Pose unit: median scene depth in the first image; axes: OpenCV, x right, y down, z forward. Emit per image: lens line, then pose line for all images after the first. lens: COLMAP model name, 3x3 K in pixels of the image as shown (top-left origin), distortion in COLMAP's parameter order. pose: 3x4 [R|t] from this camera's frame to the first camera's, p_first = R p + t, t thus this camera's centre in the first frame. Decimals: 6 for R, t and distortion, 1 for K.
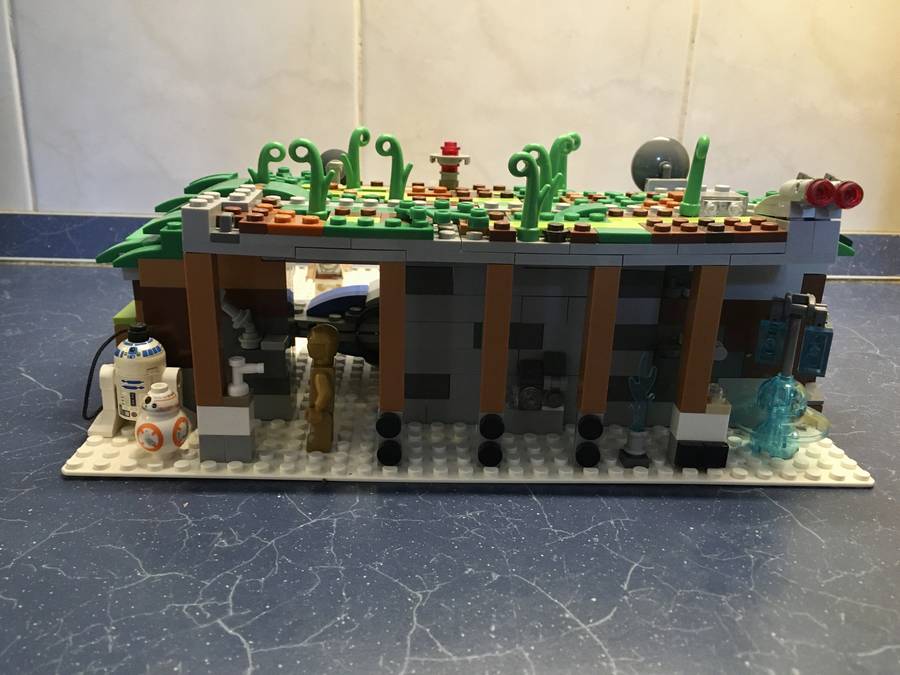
lens RADIAL K [[781.4, 0, 450.0], [0, 781.4, 337.5], [0, 0, 1]] dist [-0.000530, 0.001674]
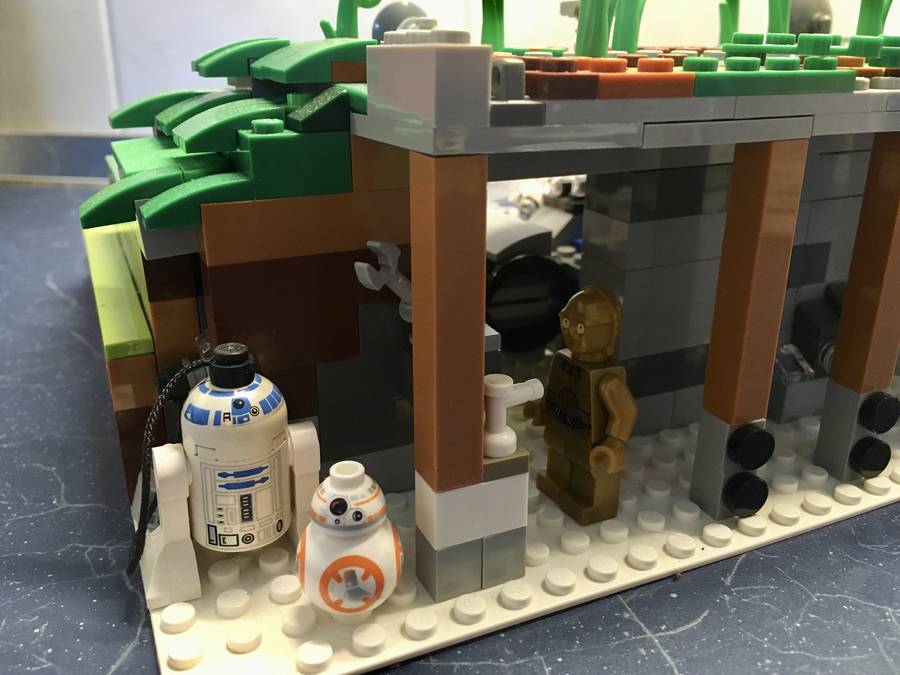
lens RADIAL K [[828.7, 0, 450.0], [0, 828.7, 337.5], [0, 0, 1]] dist [-0.002086, 0.000638]
pose [[0.931376, -0.168029, 0.322962, -0.434819], [0.156328, 0.985755, 0.062037, -0.032947], [-0.328786, -0.007291, 0.944376, 0.494008]]
